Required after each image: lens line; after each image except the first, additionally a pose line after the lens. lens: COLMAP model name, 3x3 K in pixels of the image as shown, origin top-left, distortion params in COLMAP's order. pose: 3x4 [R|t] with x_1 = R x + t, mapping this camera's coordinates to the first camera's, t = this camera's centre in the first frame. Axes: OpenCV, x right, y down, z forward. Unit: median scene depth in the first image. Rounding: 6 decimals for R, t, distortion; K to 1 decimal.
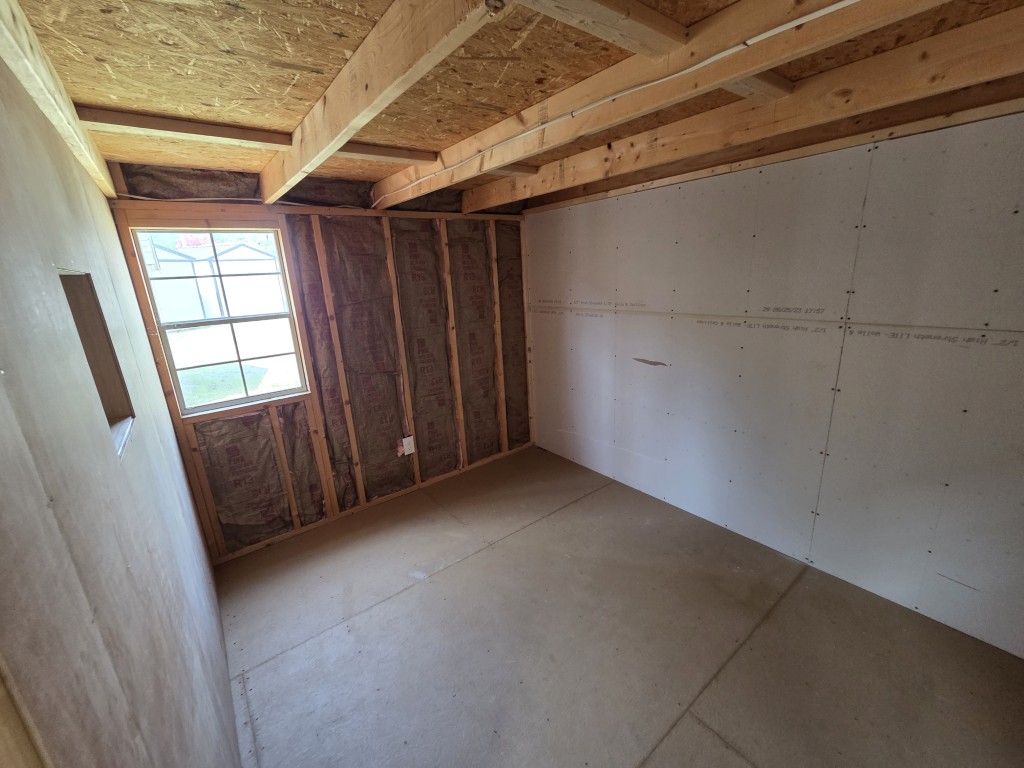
lens RADIAL K [[423.6, 0, 511.0], [0, 423.6, 386.9], [0, 0, 1]] dist [0.002300, 0.000378]
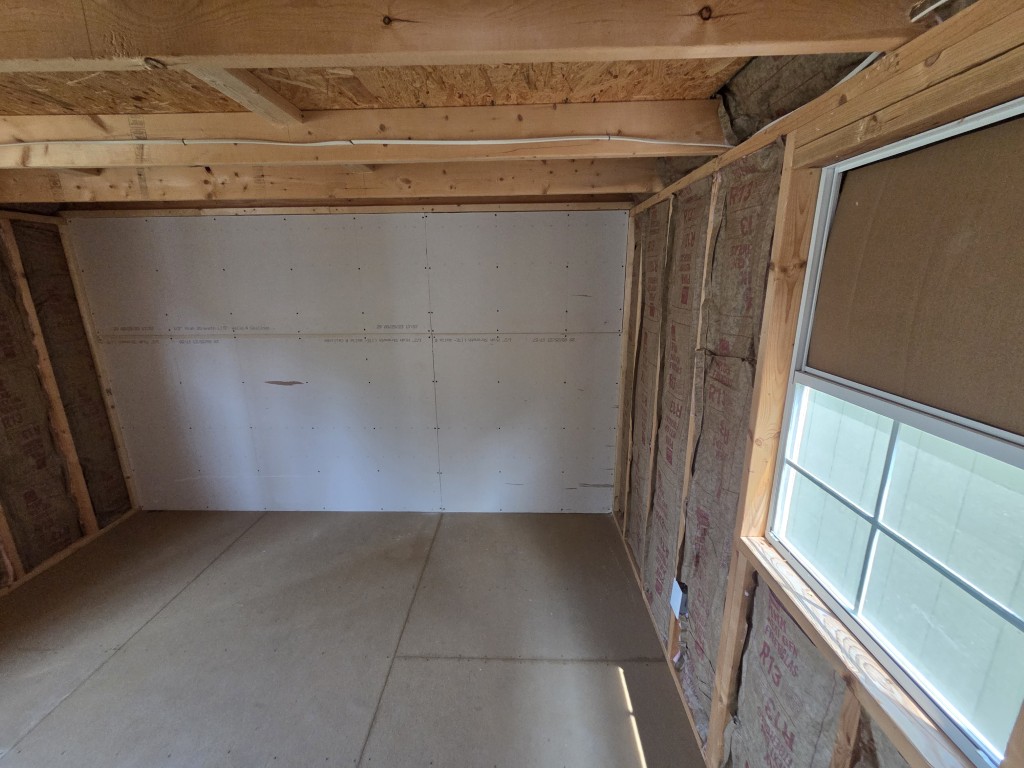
lens RADIAL K [[423.6, 0, 511.0], [0, 423.6, 386.9], [0, 0, 1]] dist [0.002300, 0.000378]
pose [[0.635370, -0.152824, 0.756935, -0.099787], [0.184577, 0.981864, 0.043304, 0.007445], [-0.749825, 0.112199, 0.652054, -0.073265]]
